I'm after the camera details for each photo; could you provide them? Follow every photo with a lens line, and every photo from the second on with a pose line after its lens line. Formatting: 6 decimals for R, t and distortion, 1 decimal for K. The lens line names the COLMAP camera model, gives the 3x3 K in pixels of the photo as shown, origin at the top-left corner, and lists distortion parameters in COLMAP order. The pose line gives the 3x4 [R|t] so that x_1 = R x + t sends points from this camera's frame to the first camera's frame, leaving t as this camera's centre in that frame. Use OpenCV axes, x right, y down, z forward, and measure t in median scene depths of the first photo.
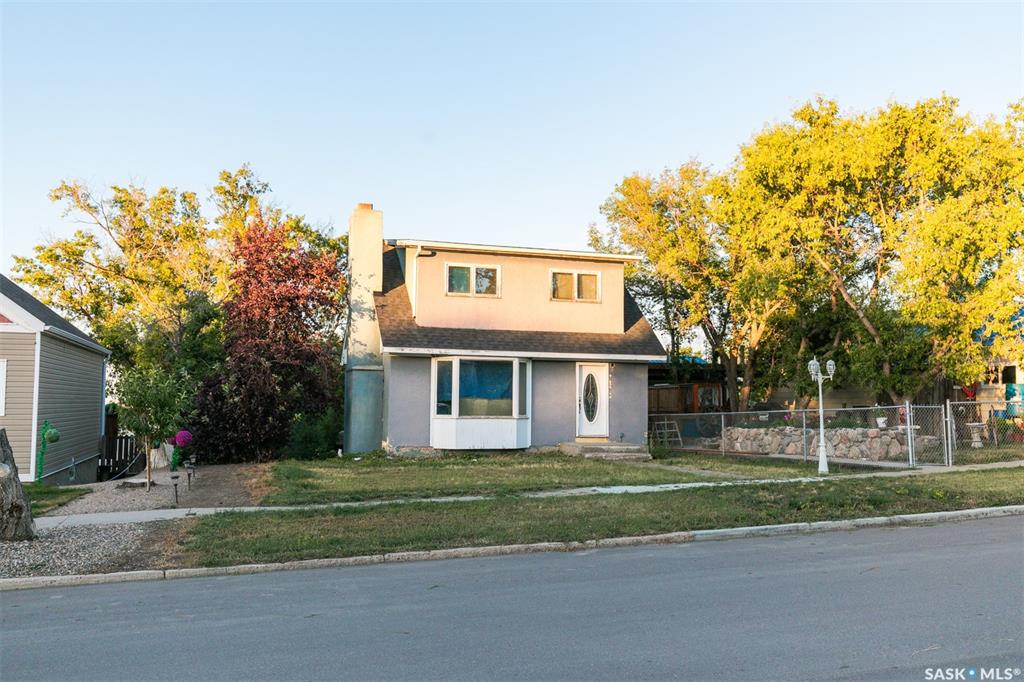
lens RADIAL K [[792.8, 0, 512.2], [0, 792.8, 339.1], [0, 0, 1]] dist [0.001219, 0.000979]
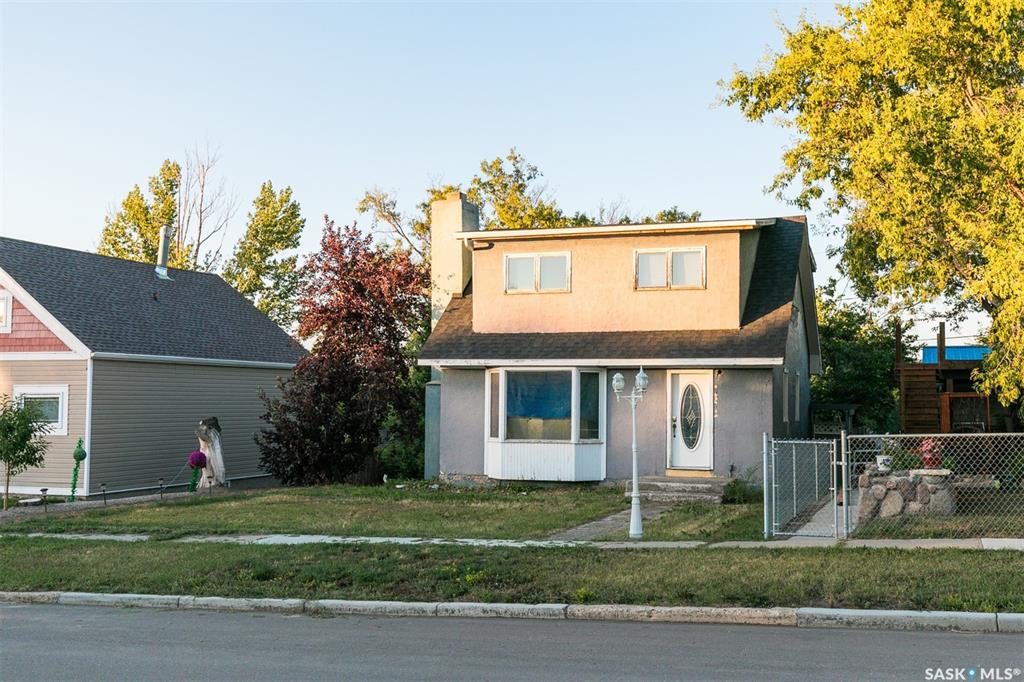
lens RADIAL K [[964.5, 0, 513.0], [0, 964.5, 343.2], [0, 0, 1]] dist [0.003467, 0.000000]
pose [[0.850116, -0.038294, -0.525202, 0.461564], [0.043655, 0.999044, -0.002181, -0.000960], [0.524783, -0.021073, 0.850975, 0.144230]]
